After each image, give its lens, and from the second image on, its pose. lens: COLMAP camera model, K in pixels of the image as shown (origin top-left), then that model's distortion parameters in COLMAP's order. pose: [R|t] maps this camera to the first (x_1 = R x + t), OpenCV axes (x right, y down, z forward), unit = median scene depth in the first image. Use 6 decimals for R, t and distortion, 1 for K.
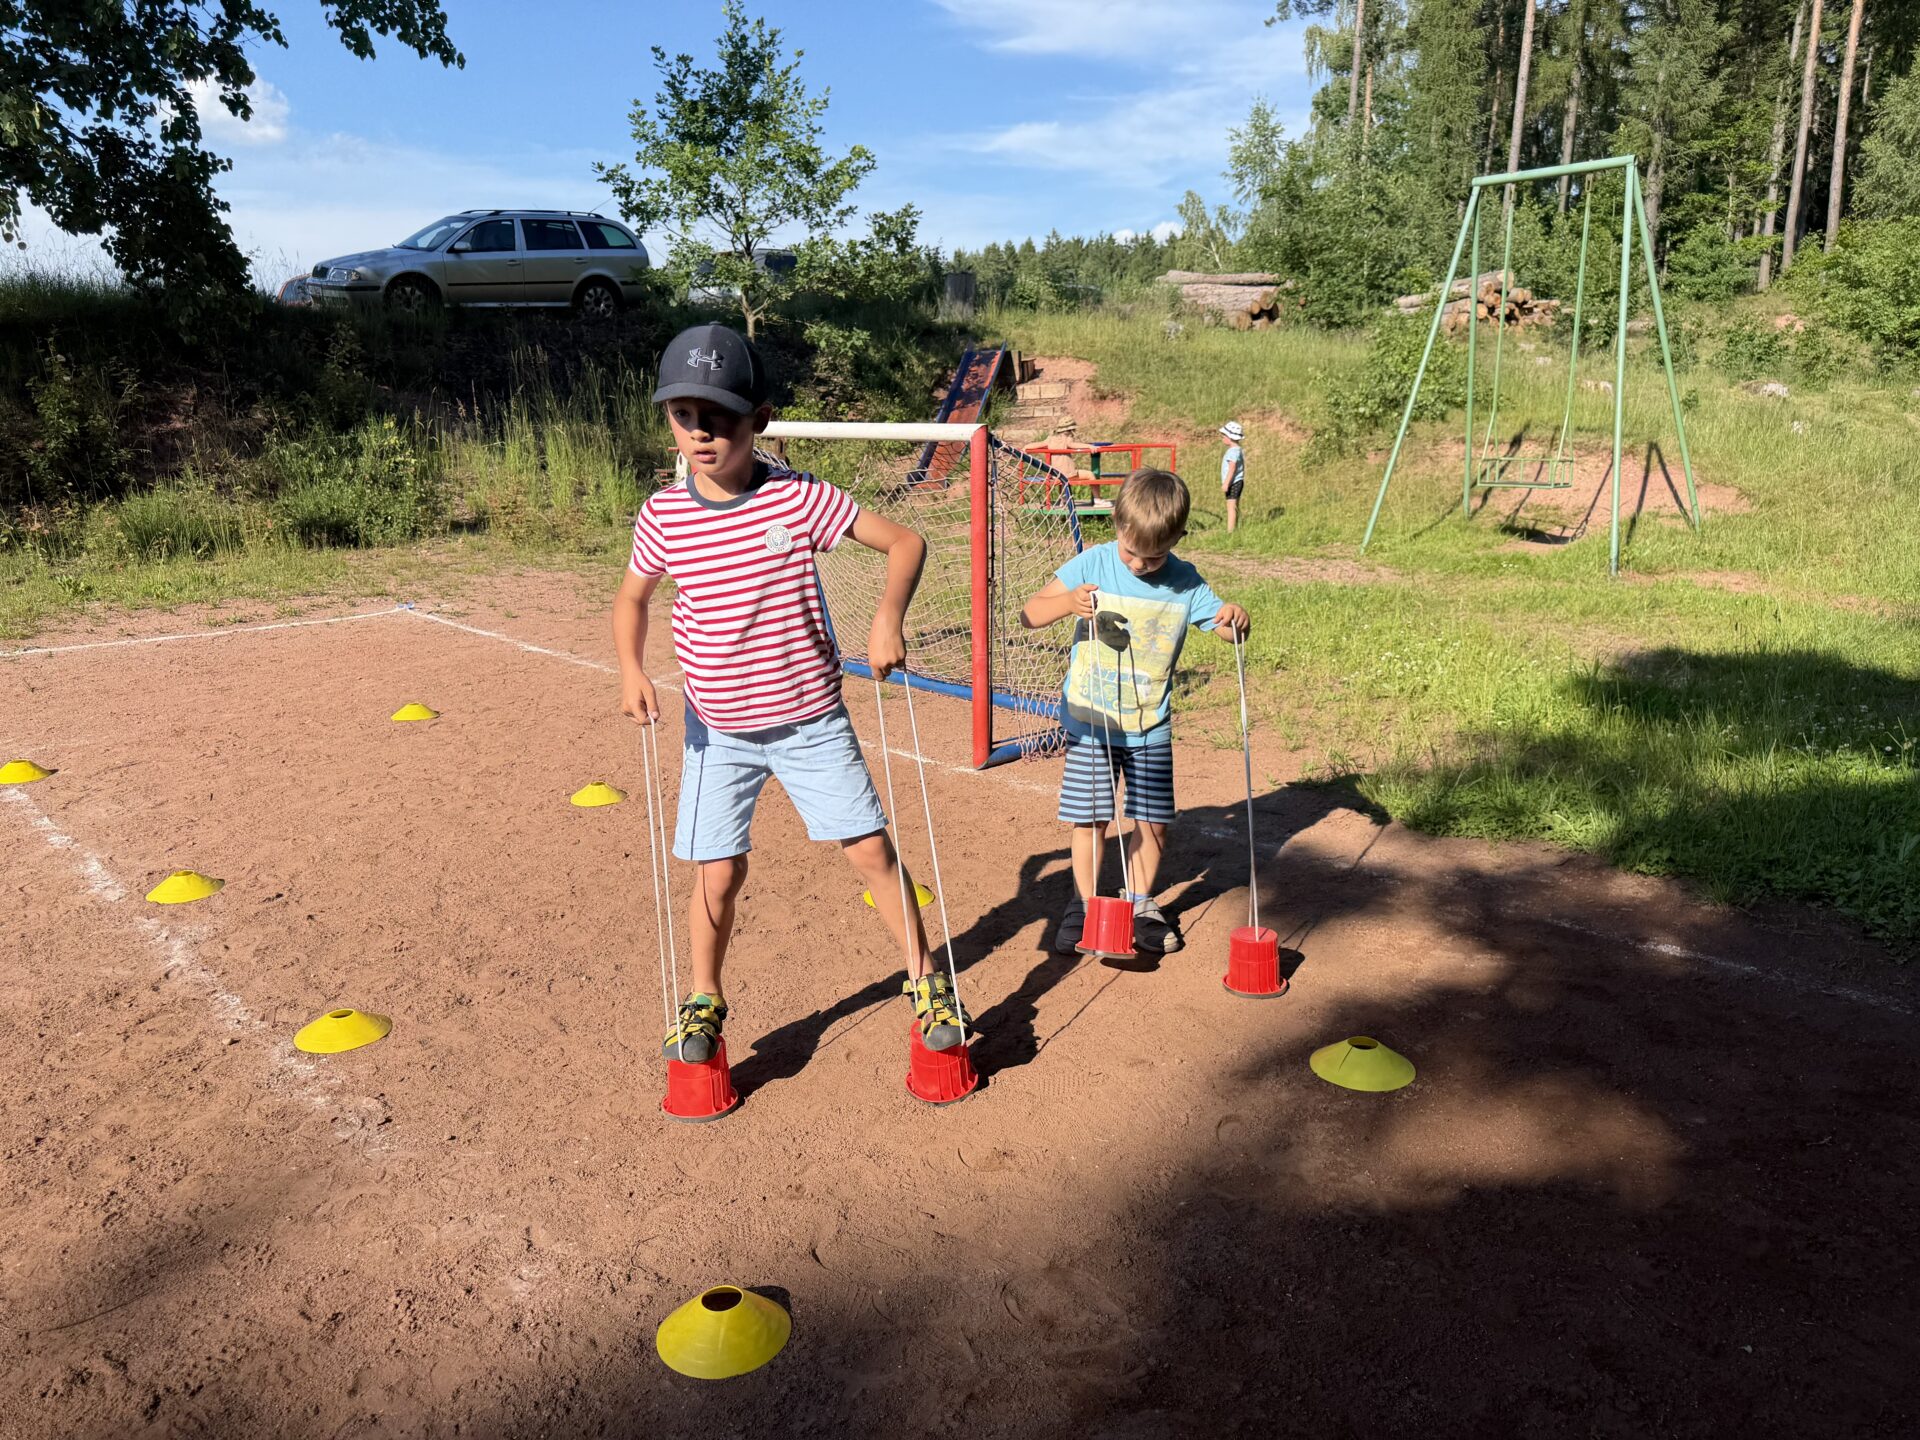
lens RADIAL K [[1368.8, 0, 959.1], [0, 1368.8, 717.4], [0, 0, 1]] dist [0.044295, -0.037443]
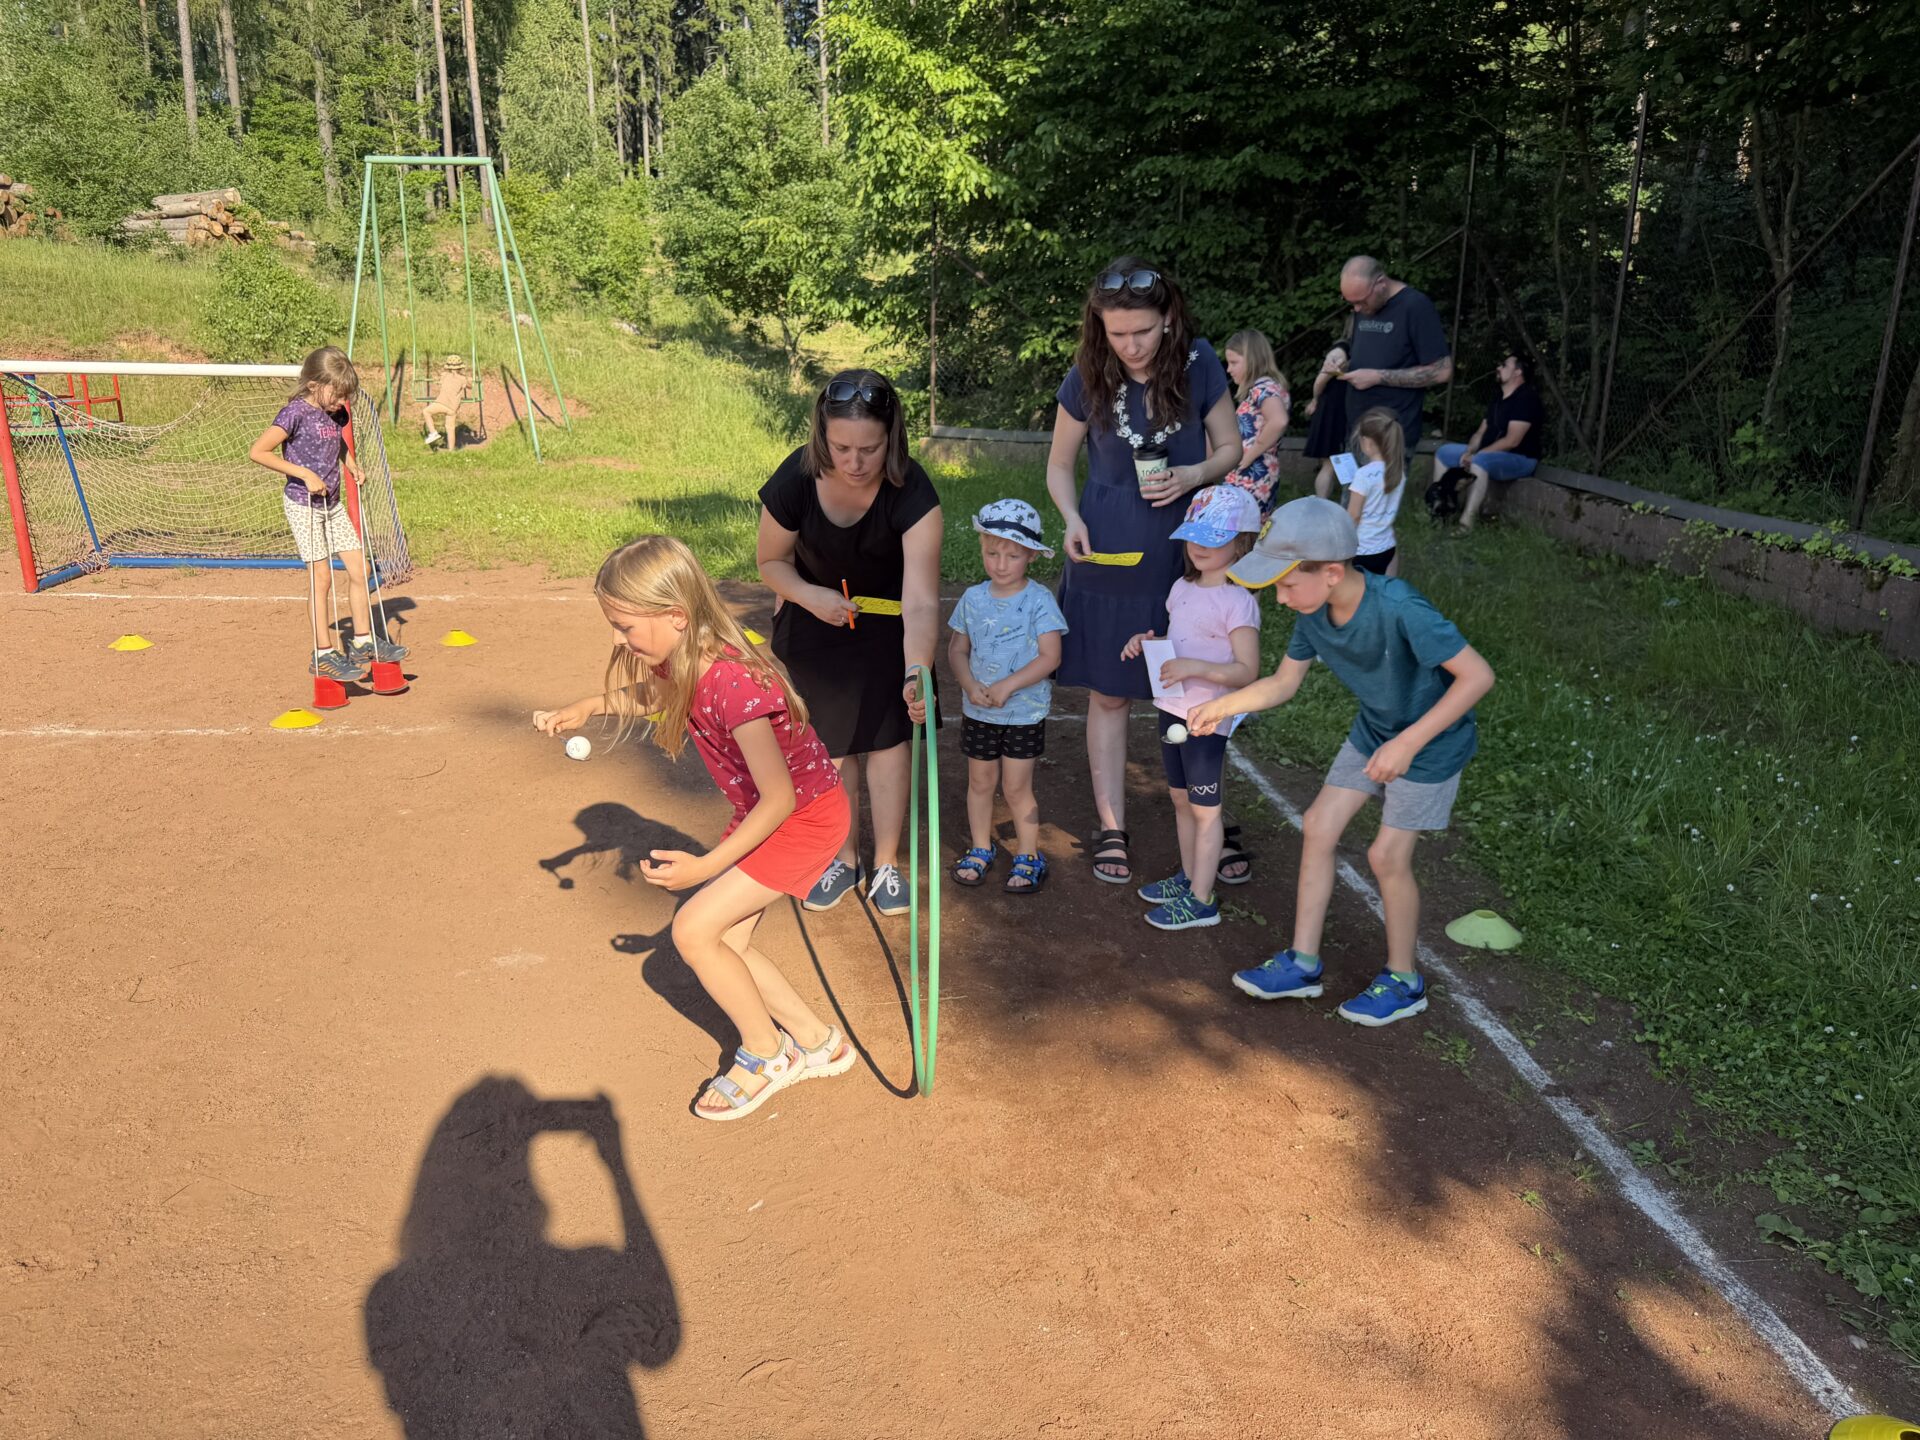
lens RADIAL K [[1368.8, 0, 963.6], [0, 1368.8, 711.2], [0, 0, 1]] dist [0.044295, -0.037443]
pose [[0.636933, -0.198204, 0.745004, -0.101053], [0.156026, 0.979528, 0.127204, 0.009814], [-0.754965, 0.035220, 0.654819, -0.069973]]
